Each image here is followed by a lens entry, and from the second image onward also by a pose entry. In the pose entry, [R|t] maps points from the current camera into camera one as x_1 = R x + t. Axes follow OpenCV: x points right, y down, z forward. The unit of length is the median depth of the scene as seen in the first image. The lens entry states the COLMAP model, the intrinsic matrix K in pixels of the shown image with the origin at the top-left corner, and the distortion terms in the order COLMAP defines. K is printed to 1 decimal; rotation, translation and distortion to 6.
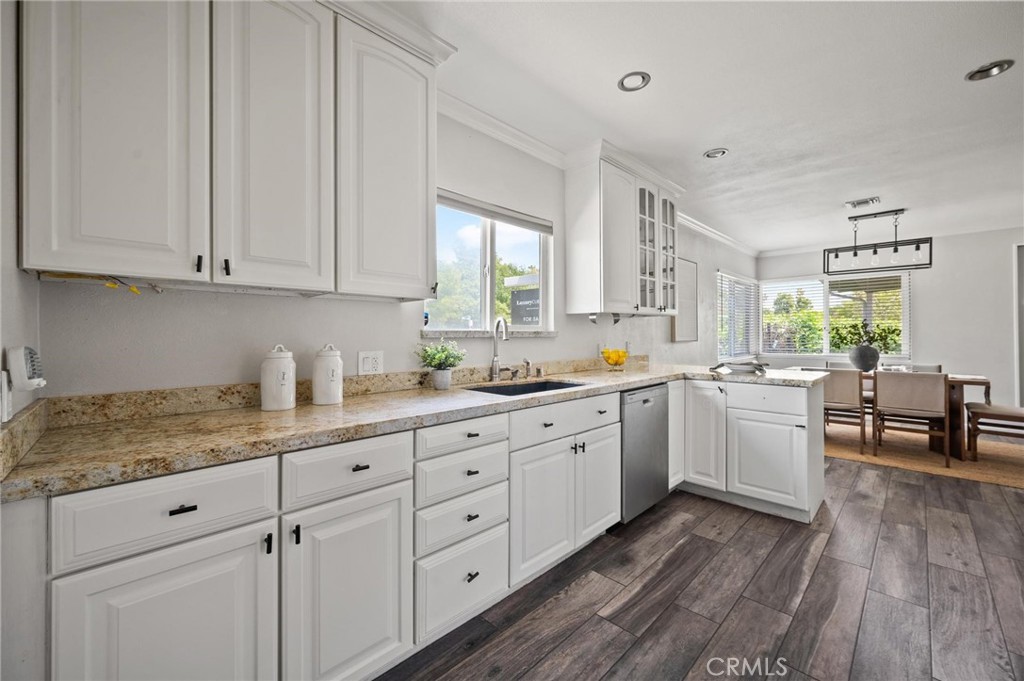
lens RADIAL K [[405.6, 0, 511.9], [0, 405.6, 332.8], [0, 0, 1]] dist [-0.000710, 0.000000]
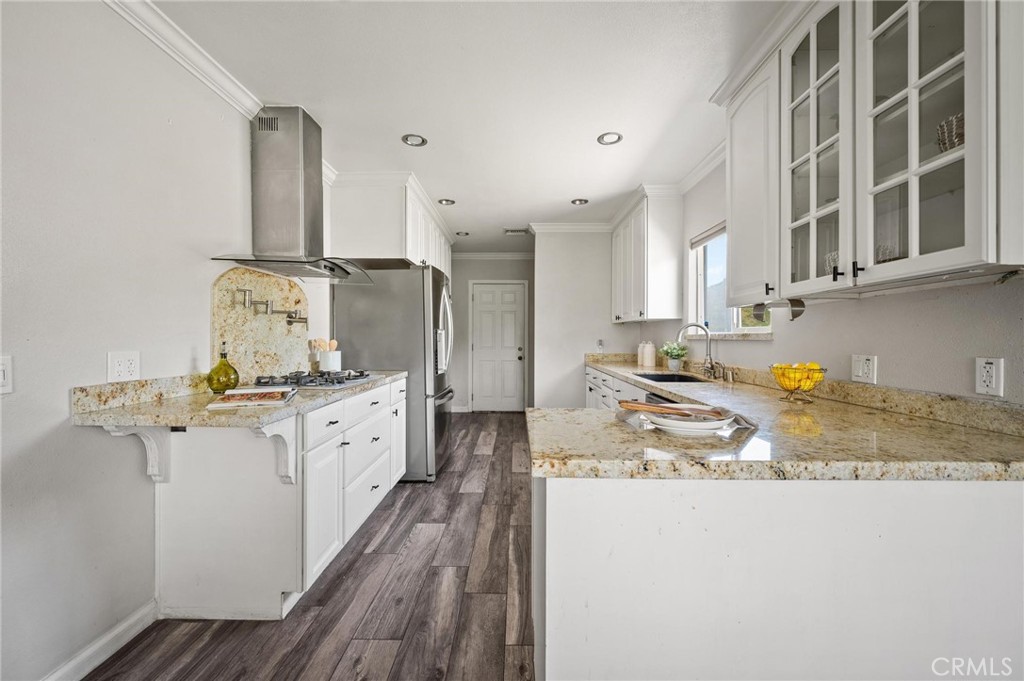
lens RADIAL K [[405.6, 0, 504.5], [0, 405.6, 341.5], [0, 0, 1]] dist [-0.000710, 0.000000]
pose [[-0.726171, 0.009420, -0.687450, 1.295799], [0.006566, 0.999956, 0.006766, 0.005416], [0.687483, 0.000400, -0.726200, 1.551208]]
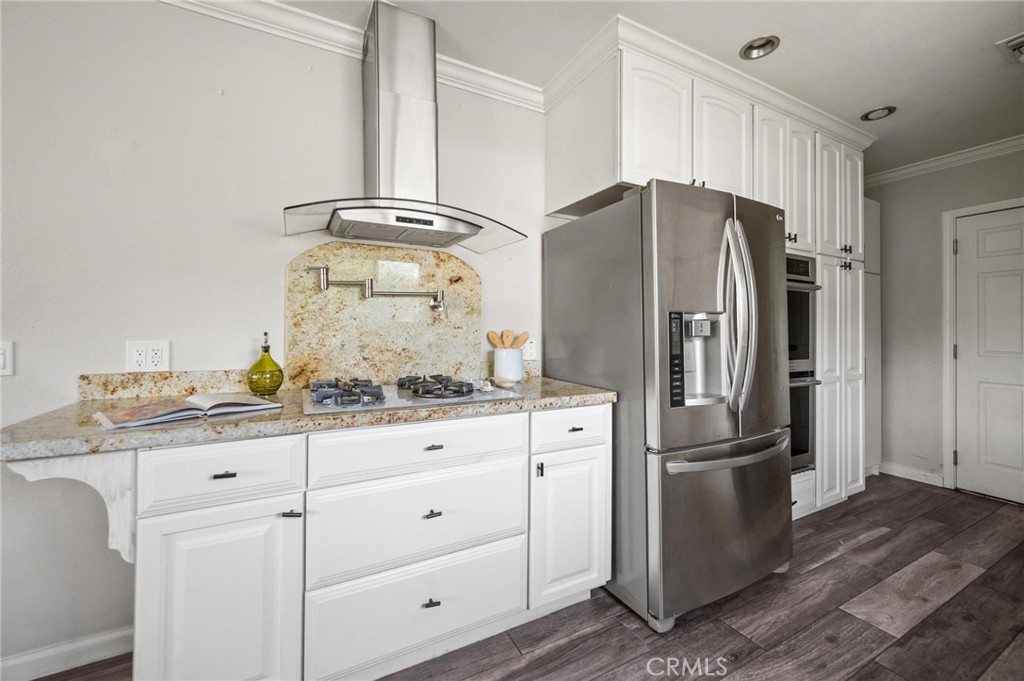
lens RADIAL K [[405.6, 0, 511.1], [0, 405.6, 324.0], [0, 0, 1]] dist [-0.000710, 0.000000]
pose [[-0.954561, 0.002723, 0.298003, 0.522245], [-0.003720, 0.999771, -0.021052, 0.007202], [-0.297992, -0.021204, -0.954333, 1.062153]]
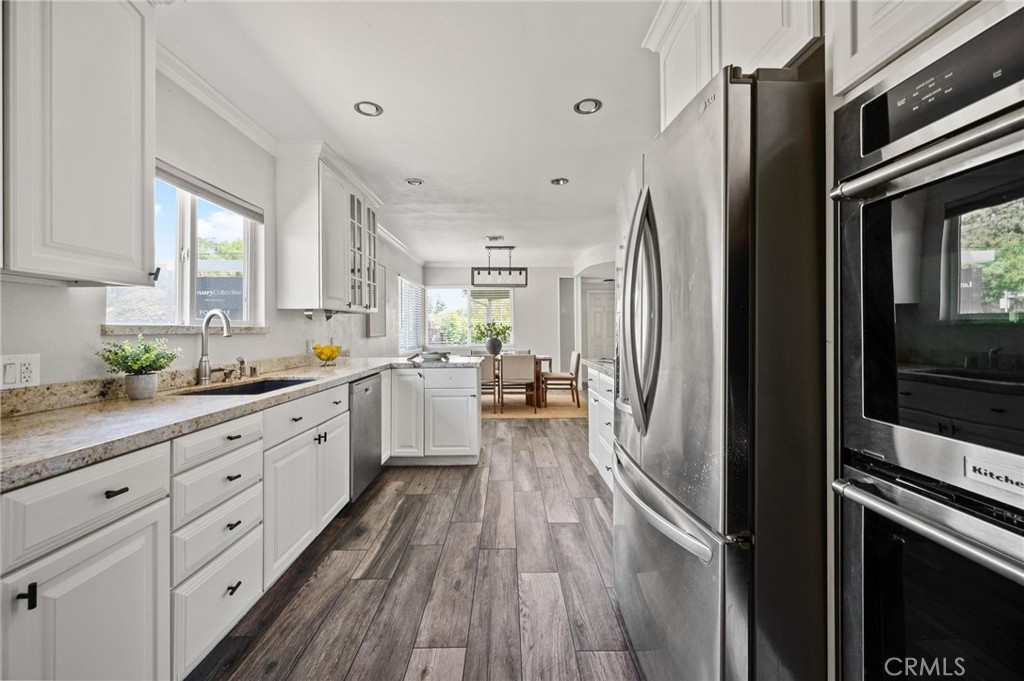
lens RADIAL K [[405.6, 0, 512.6], [0, 405.6, 326.5], [0, 0, 1]] dist [-0.000710, 0.000000]
pose [[0.695649, 0.005602, 0.718360, -0.217072], [-0.001140, 0.999977, -0.006695, 0.001056], [-0.718381, 0.003838, 0.695639, -0.078238]]
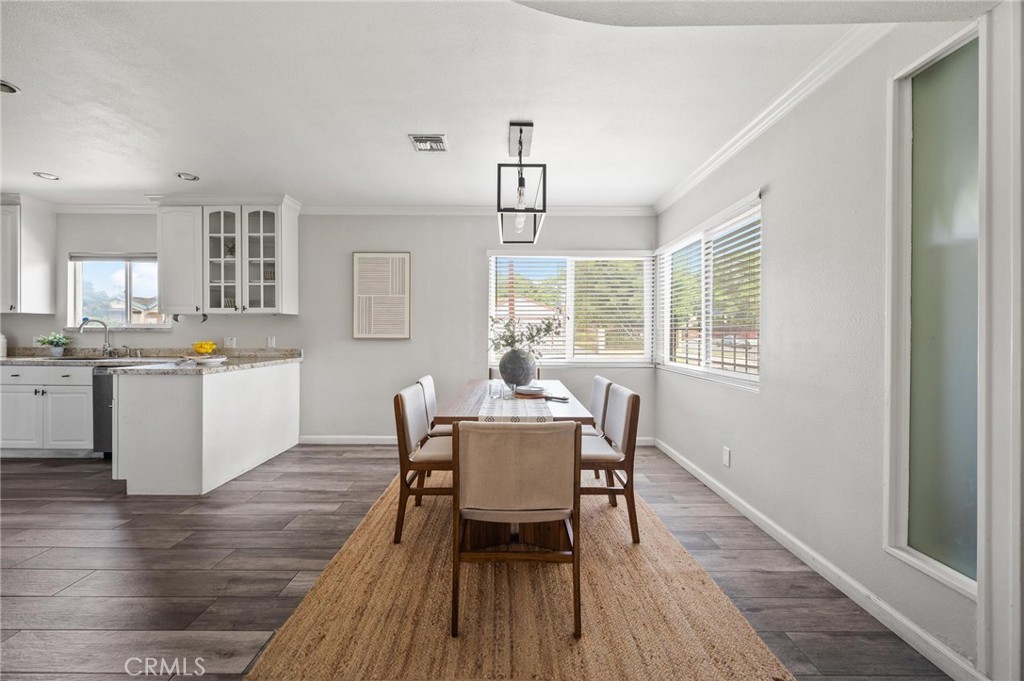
lens RADIAL K [[405.6, 0, 510.3], [0, 405.6, 332.7], [0, 0, 1]] dist [-0.000710, 0.000000]
pose [[0.708581, 0.005128, -0.705610, 2.563033], [-0.003134, 0.999987, 0.004120, 0.005087], [0.705622, -0.000708, 0.708588, 1.057300]]
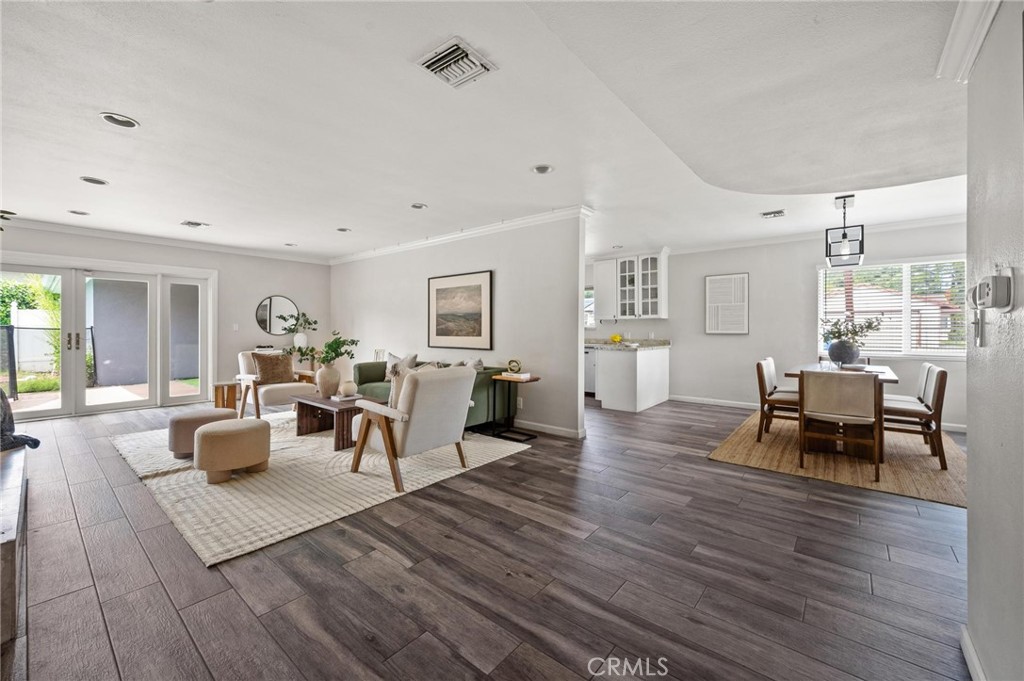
lens RADIAL K [[405.6, 0, 511.9], [0, 405.6, 329.1], [0, 0, 1]] dist [-0.000710, 0.000000]
pose [[0.093063, 0.002280, -0.995658, 3.400591], [0.003003, 0.999992, 0.002571, 0.000175], [0.995656, -0.003230, 0.093056, 0.277138]]
